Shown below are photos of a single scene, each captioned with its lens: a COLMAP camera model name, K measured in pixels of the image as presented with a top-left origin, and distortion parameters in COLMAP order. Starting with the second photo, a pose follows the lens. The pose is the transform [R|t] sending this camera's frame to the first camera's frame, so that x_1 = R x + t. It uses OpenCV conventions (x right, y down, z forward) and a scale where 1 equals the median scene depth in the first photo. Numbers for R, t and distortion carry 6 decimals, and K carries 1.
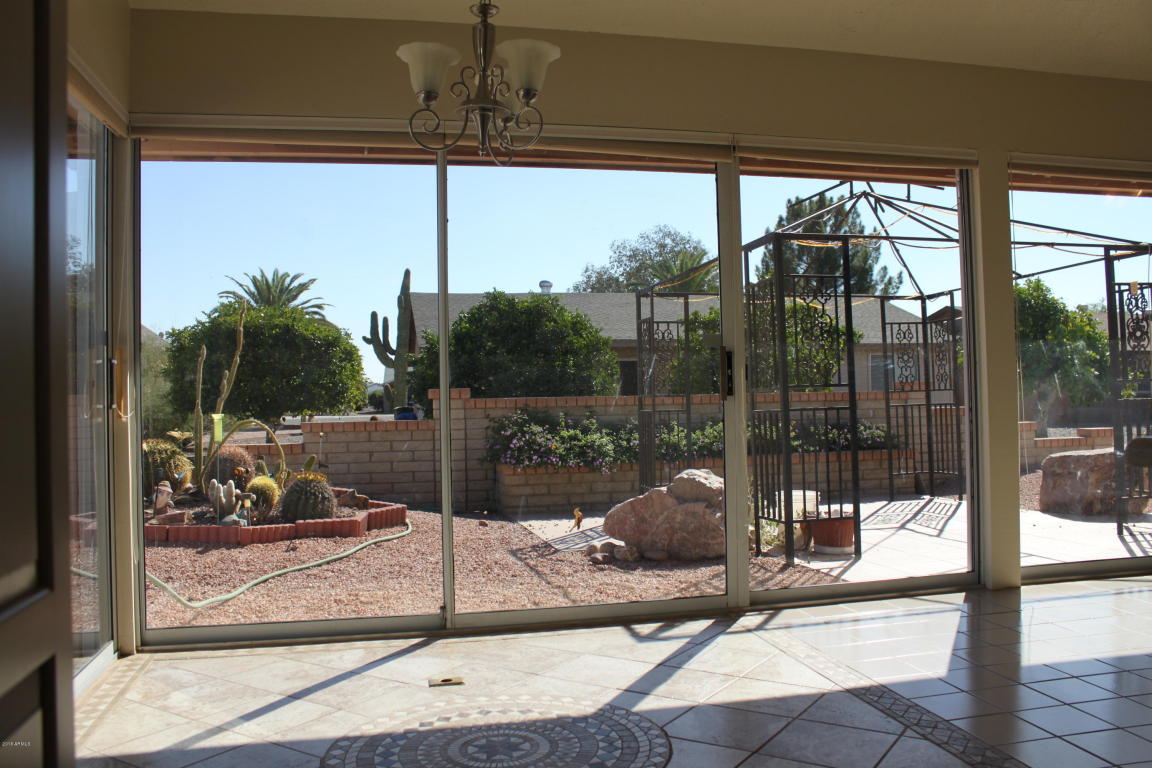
lens RADIAL K [[987.7, 0, 576.1], [0, 987.7, 378.9], [0, 0, 1]] dist [-0.129059, 0.124831]
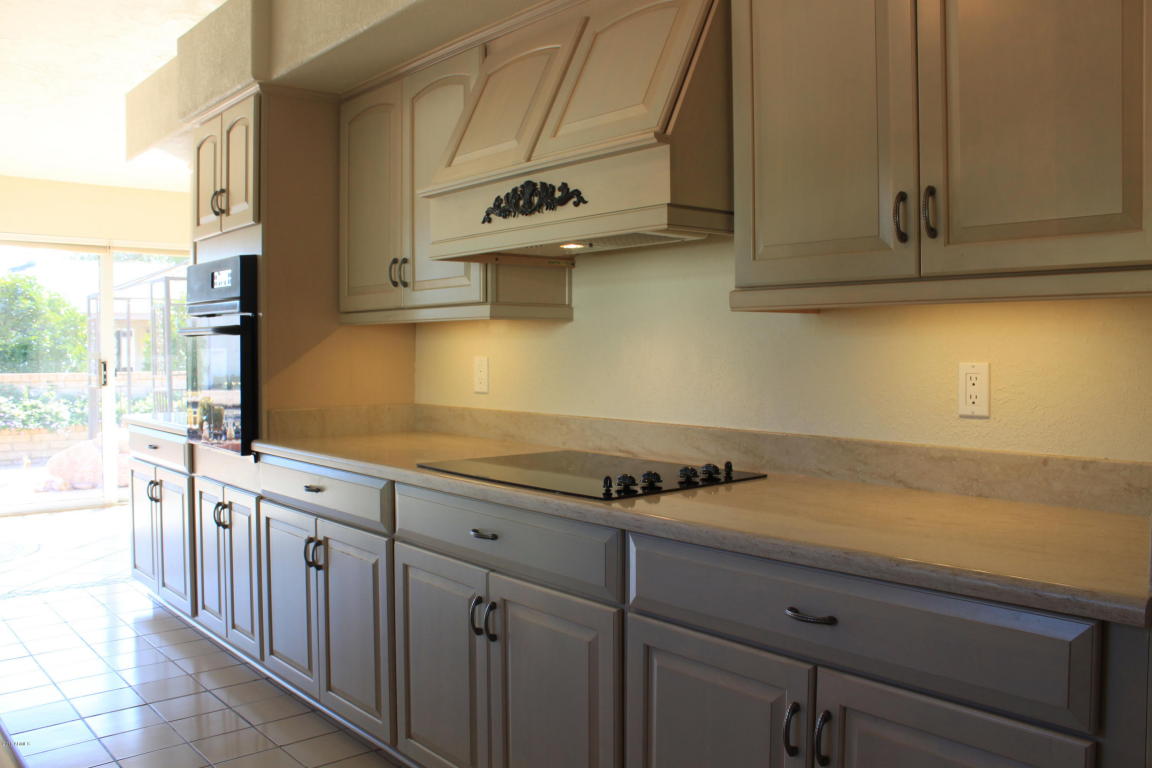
lens RADIAL K [[987.7, 0, 576.1], [0, 987.7, 385.8], [0, 0, 1]] dist [-0.129059, 0.124831]
pose [[0.889442, 0.002408, 0.457041, 0.053157], [-0.022873, 0.998968, 0.039250, -0.031954], [-0.456475, -0.045365, 0.888579, -0.422393]]
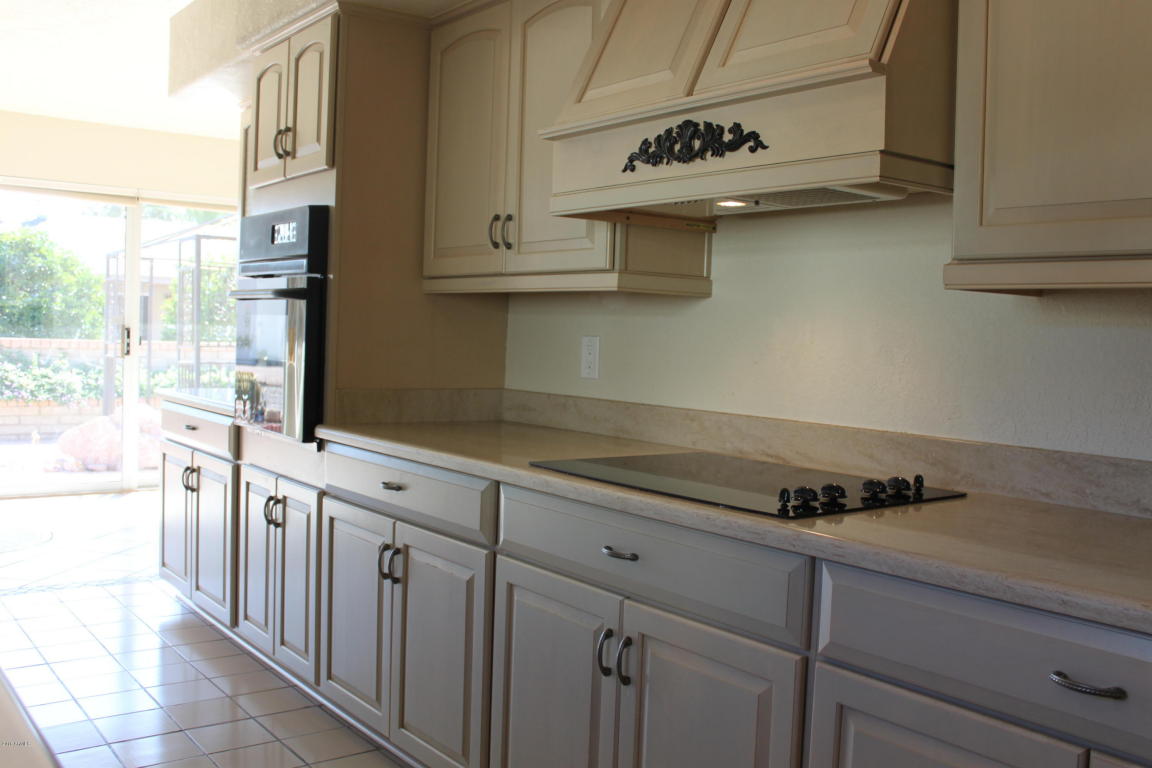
lens RADIAL K [[1075.7, 0, 567.6], [0, 1075.7, 387.4], [0, 0, 1]] dist [-0.074745, 0.000000]
pose [[0.908034, 0.031417, 0.417717, 0.036915], [-0.058789, 0.996872, 0.052818, -0.027291], [-0.414751, -0.072518, 0.907040, -0.362524]]
